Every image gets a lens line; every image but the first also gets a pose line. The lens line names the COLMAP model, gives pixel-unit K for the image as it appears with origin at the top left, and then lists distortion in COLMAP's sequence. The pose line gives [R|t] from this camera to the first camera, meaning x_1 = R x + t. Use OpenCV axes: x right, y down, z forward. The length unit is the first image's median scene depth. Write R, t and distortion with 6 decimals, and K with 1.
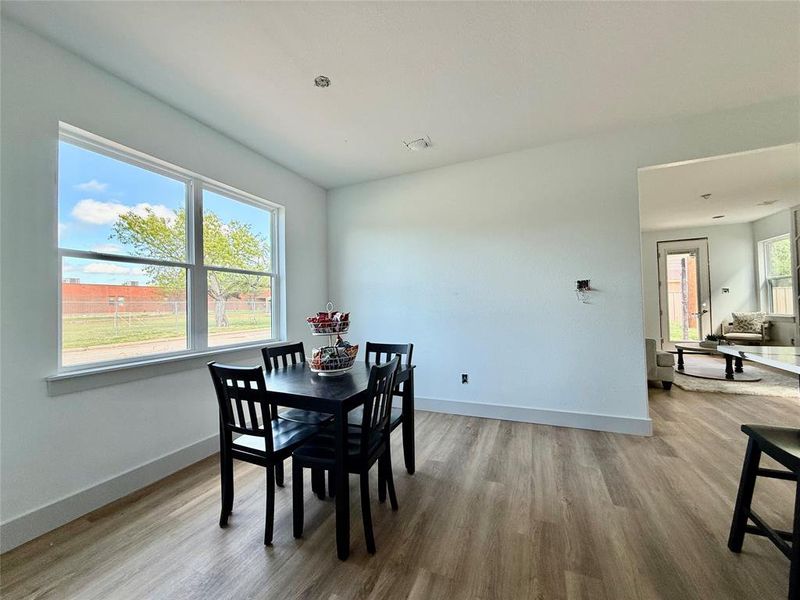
lens RADIAL K [[320.7, 0, 400.0], [0, 320.7, 300.0], [0, 0, 1]] dist [0.001380, 0.000492]
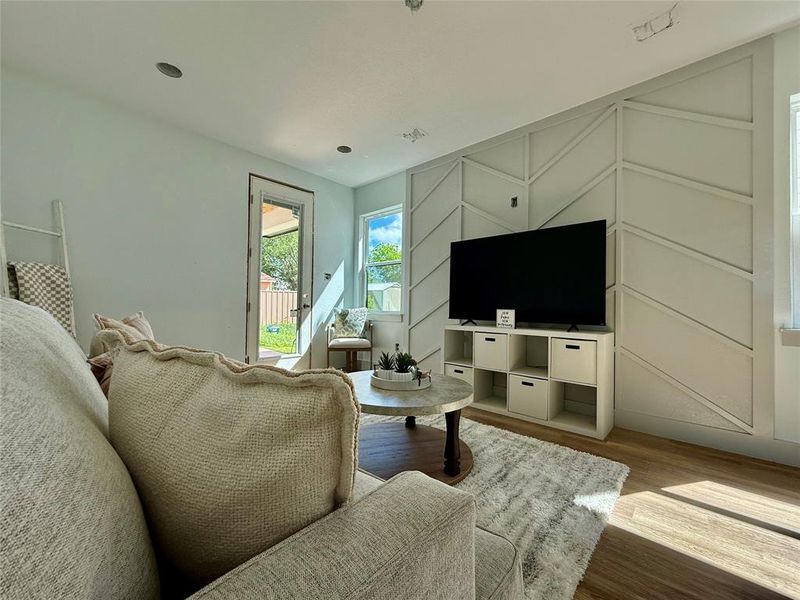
lens RADIAL K [[320.7, 0, 400.0], [0, 320.7, 300.0], [0, 0, 1]] dist [0.001380, 0.000492]
pose [[0.344068, 0.041638, 0.938021, 0.418112], [-0.042580, 0.998680, -0.028712, 0.033435], [-0.937979, -0.030062, 0.345387, 0.605474]]
